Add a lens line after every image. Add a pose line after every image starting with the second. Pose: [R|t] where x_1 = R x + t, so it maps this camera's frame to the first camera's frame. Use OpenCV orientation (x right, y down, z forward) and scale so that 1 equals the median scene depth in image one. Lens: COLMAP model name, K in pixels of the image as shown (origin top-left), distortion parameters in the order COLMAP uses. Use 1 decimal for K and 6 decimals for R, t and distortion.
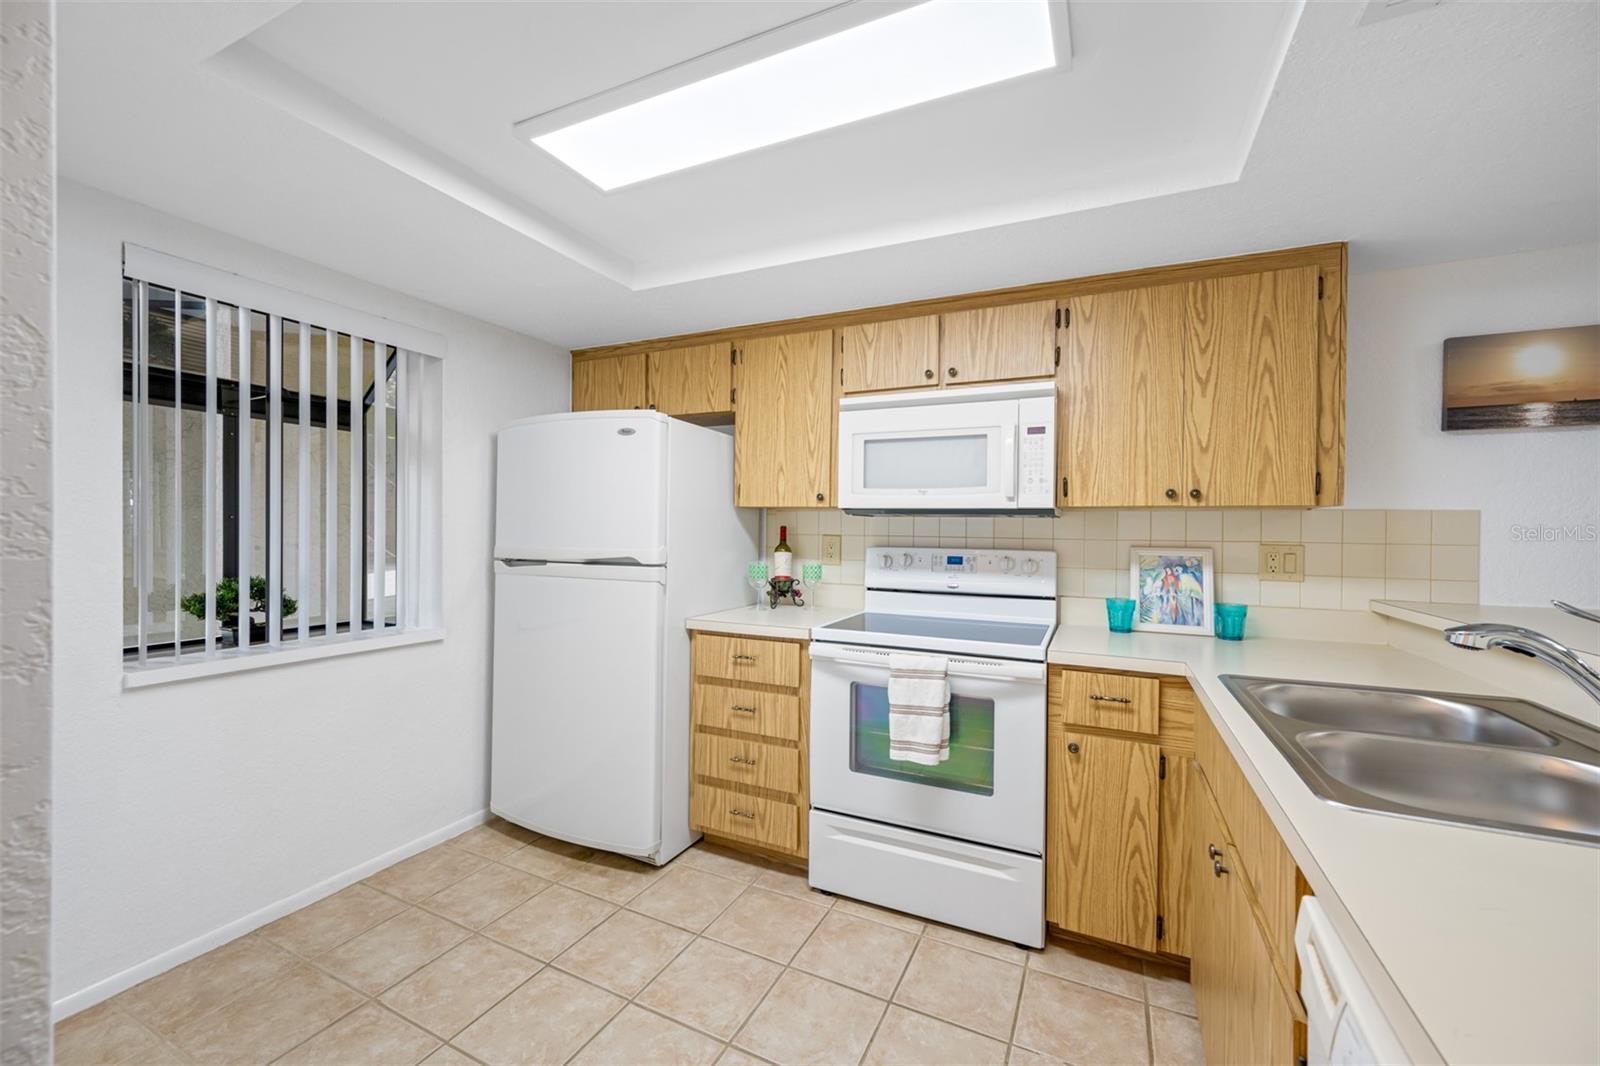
lens RADIAL K [[658.6, 0, 784.1], [0, 658.6, 523.6], [0, 0, 1]] dist [0.000041, -0.000564]
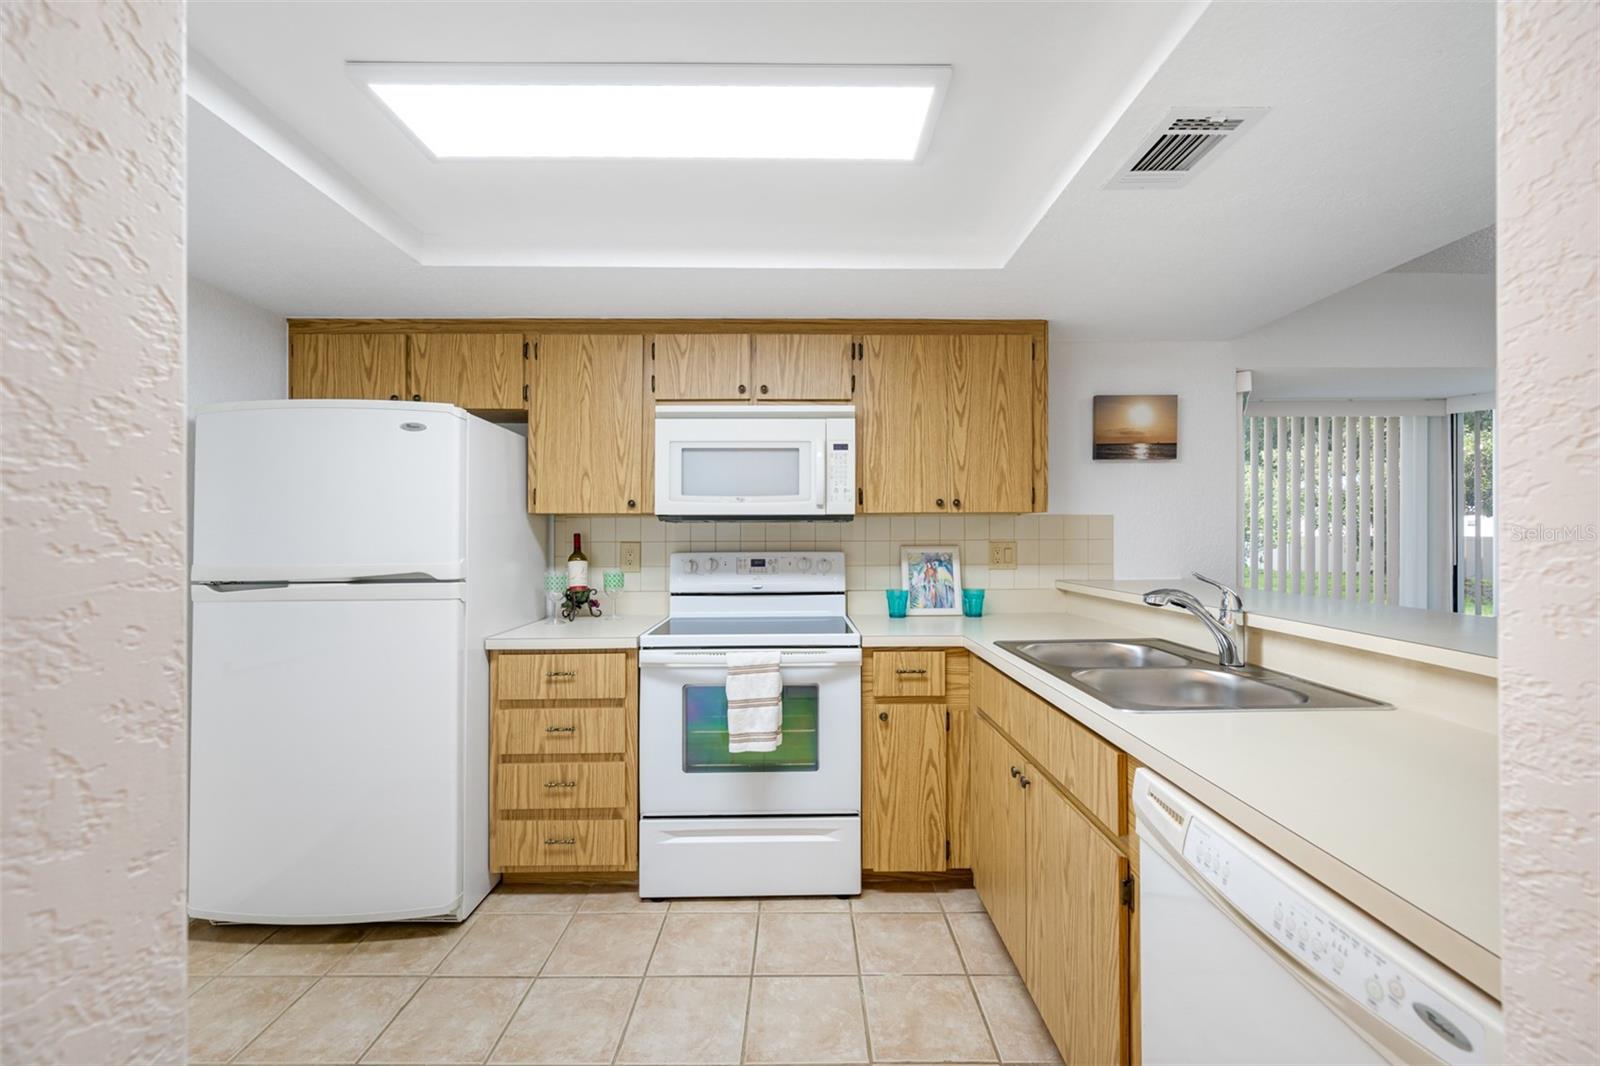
lens RADIAL K [[675.3, 0, 805.7], [0, 675.3, 523.7], [0, 0, 1]] dist [0.000158, 0.000239]
pose [[0.891002, -0.009231, 0.453905, -0.193140], [0.012307, 0.999917, -0.003822, -0.003380], [-0.453832, 0.008991, 0.891042, -0.020004]]
